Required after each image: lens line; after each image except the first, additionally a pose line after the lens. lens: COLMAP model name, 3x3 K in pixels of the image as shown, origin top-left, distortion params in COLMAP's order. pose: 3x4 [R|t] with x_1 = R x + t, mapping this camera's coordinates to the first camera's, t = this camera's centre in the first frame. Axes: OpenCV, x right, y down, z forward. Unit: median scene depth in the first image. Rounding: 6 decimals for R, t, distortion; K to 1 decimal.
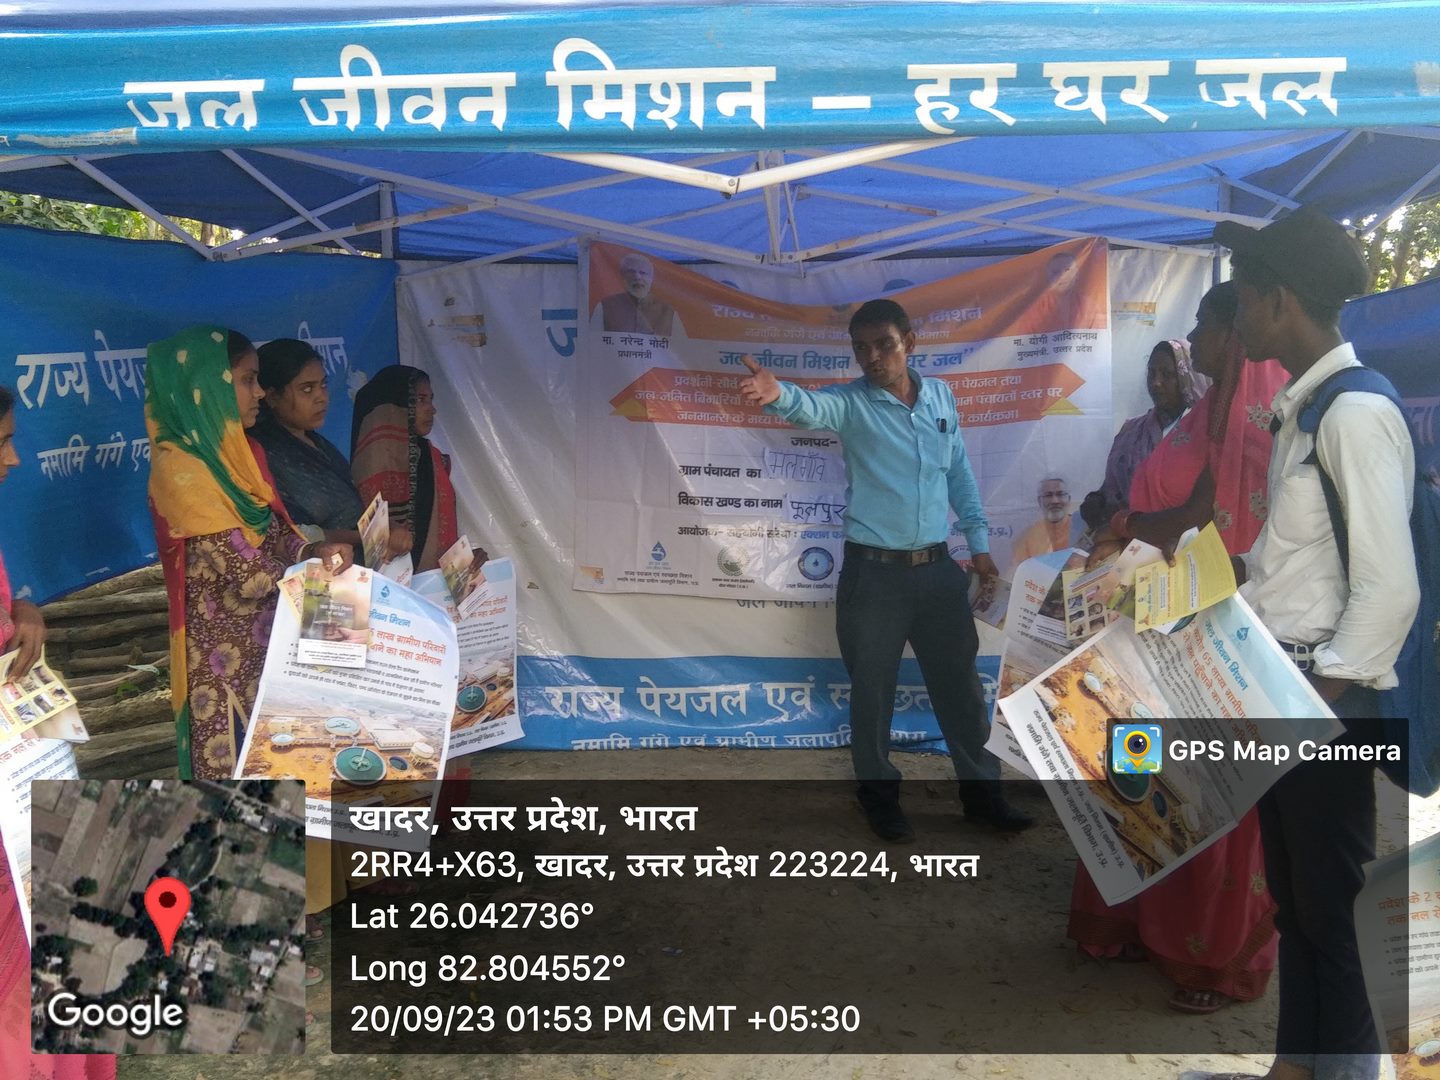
lens RADIAL K [[1605.7, 0, 720.0], [0, 1605.7, 540.0], [0, 0, 1]] dist [-0.090808, -0.248604]
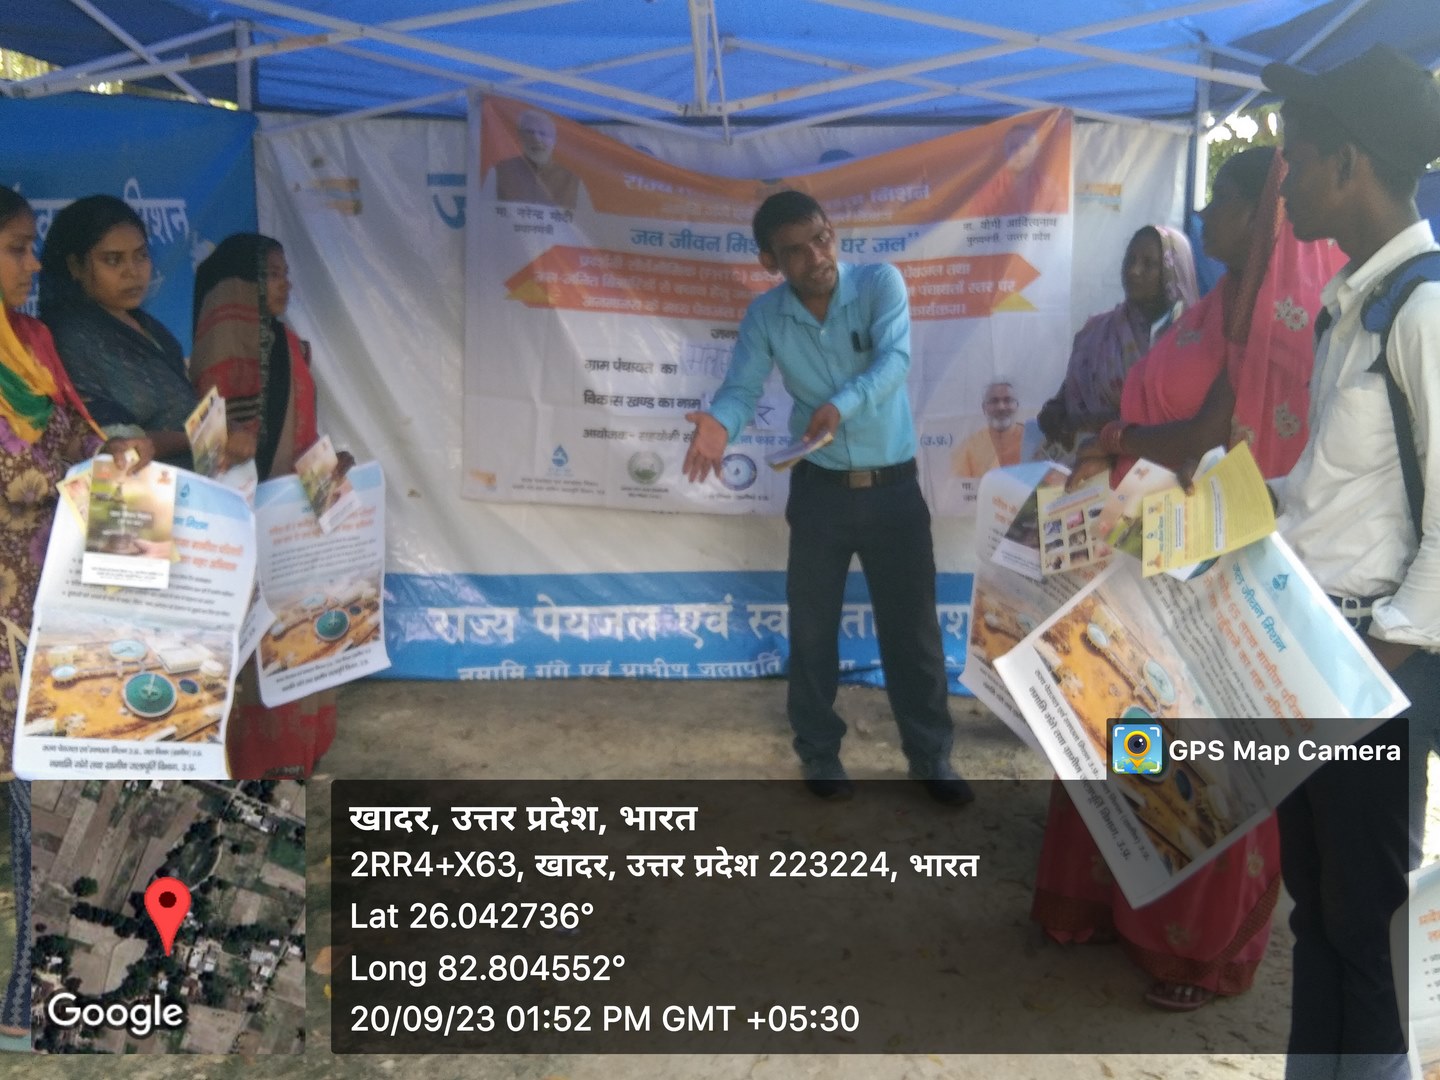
lens RADIAL K [[1605.7, 0, 720.0], [0, 1605.7, 540.0], [0, 0, 1]] dist [-0.090808, -0.248604]
pose [[0.998315, 0.012977, 0.056557, 0.001523], [-0.016584, 0.997827, 0.063774, -0.008348], [-0.055606, -0.064605, 0.996360, 0.220309]]
